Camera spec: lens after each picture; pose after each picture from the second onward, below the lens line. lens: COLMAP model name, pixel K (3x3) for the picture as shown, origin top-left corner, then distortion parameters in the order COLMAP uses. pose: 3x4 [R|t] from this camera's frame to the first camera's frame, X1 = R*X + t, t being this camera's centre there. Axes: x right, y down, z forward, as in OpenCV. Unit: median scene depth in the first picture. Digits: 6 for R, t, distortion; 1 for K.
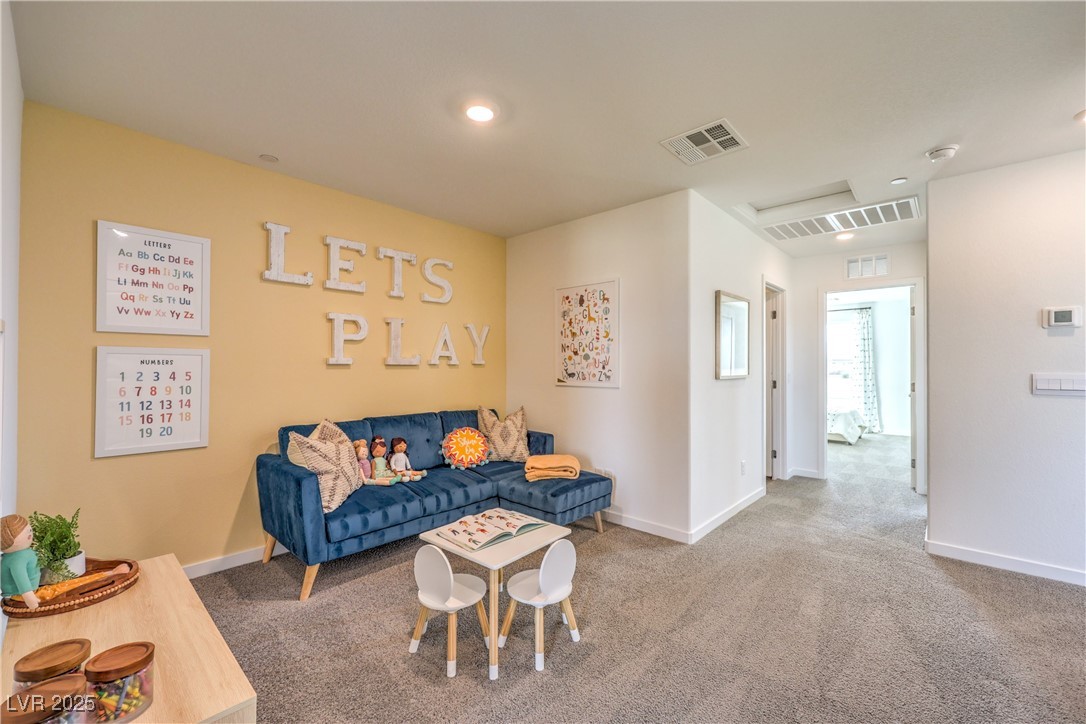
lens RADIAL K [[443.2, 0, 542.3], [0, 443.2, 364.6], [0, 0, 1]] dist [0.001953, -0.000549]
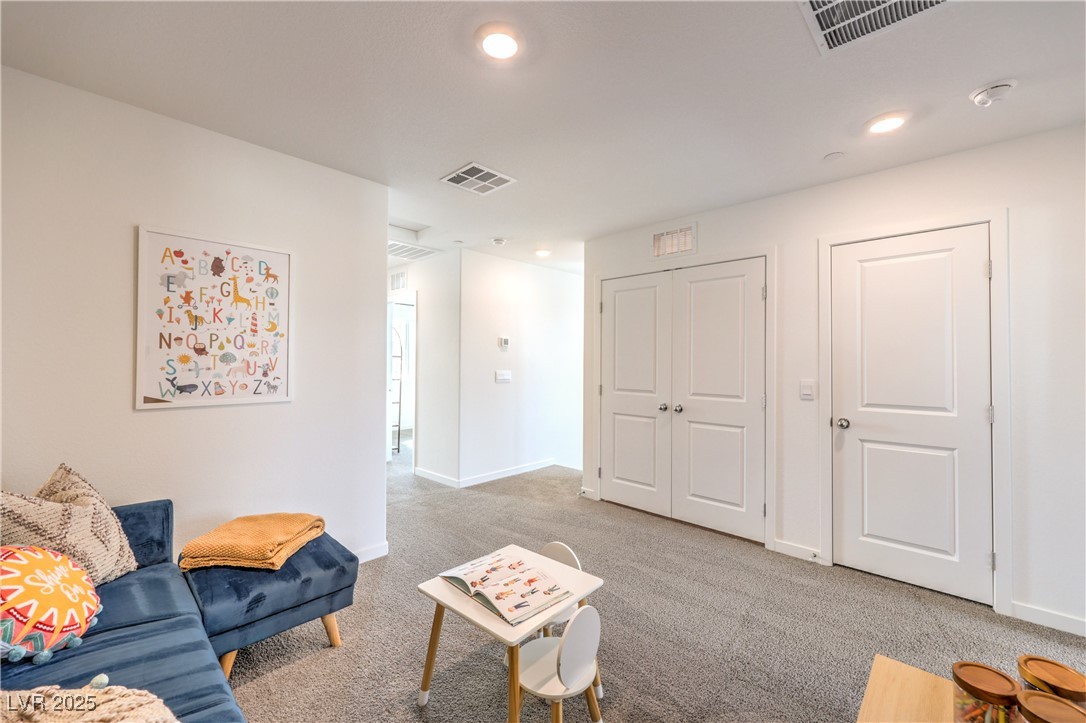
lens RADIAL K [[443.2, 0, 549.4], [0, 443.2, 359.4], [0, 0, 1]] dist [0.001953, -0.000549]
pose [[0.002699, 0.003717, 0.999989, -0.536387], [-0.009603, 0.999947, -0.003691, -0.017588], [-0.999950, -0.009593, 0.002735, 0.544891]]
